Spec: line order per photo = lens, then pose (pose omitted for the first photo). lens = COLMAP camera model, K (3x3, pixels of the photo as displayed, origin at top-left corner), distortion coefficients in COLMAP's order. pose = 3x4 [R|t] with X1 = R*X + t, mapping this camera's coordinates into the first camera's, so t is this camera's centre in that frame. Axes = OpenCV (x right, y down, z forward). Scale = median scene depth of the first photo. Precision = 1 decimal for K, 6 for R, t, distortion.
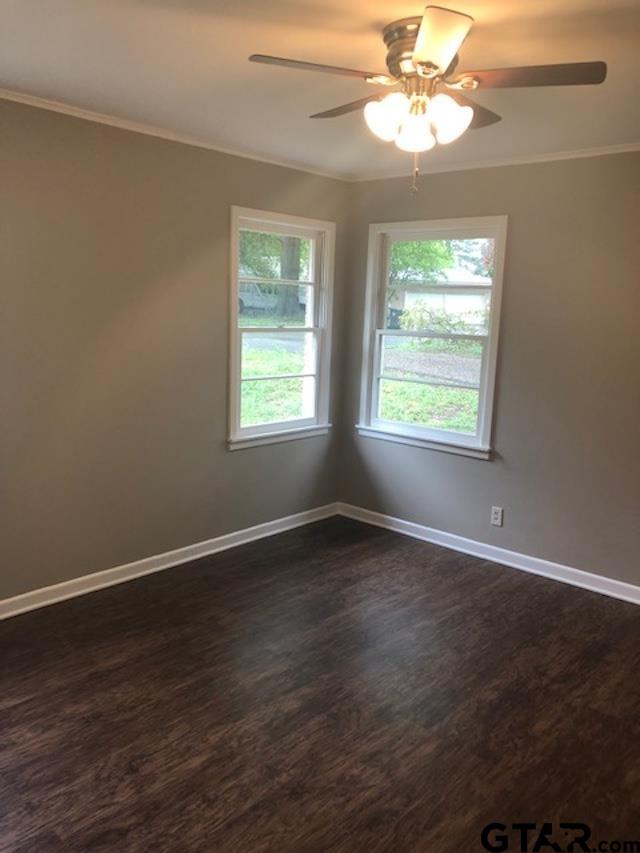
lens RADIAL K [[675.5, 0, 325.2], [0, 675.5, 416.5], [0, 0, 1]] dist [0.025412, -0.004826]
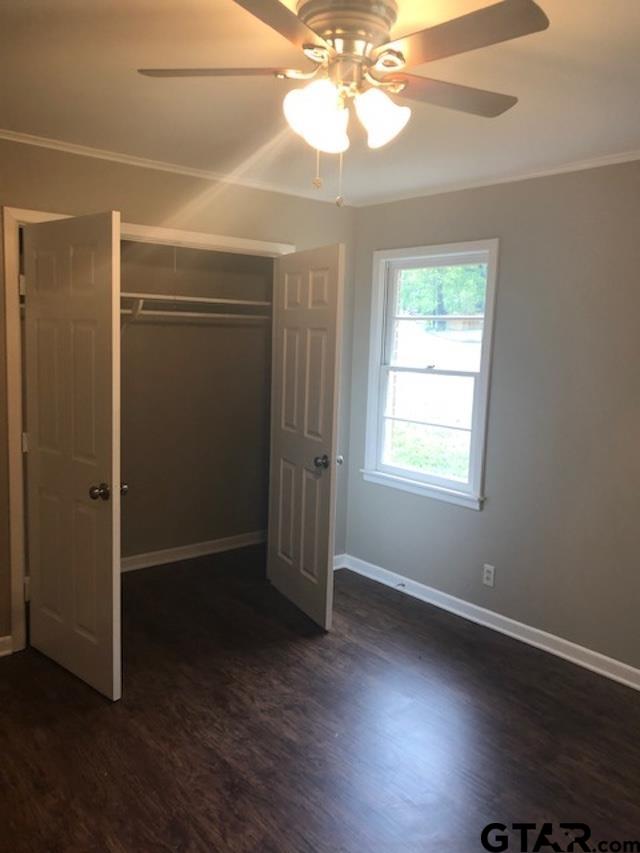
lens RADIAL K [[705.6, 0, 321.5], [0, 705.6, 421.8], [0, 0, 1]] dist [0.025436, -0.003288]
pose [[-0.143768, 0.080056, -0.986368, 0.787432], [-0.194407, 0.975016, 0.107470, -0.119138], [0.970328, 0.207208, -0.124613, 0.920821]]
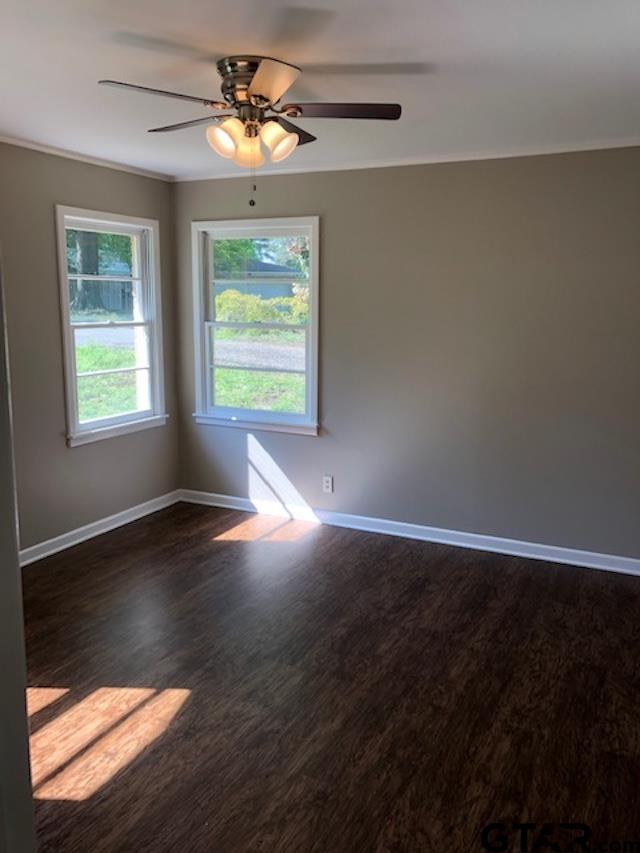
lens RADIAL K [[680.1, 0, 320.5], [0, 680.1, 411.9], [0, 0, 1]] dist [0.008398, -0.004893]
pose [[0.960675, -0.072337, 0.268089, -0.078208], [0.070713, 0.997373, 0.015723, 0.012814], [-0.268522, 0.003853, 0.963266, -0.123620]]
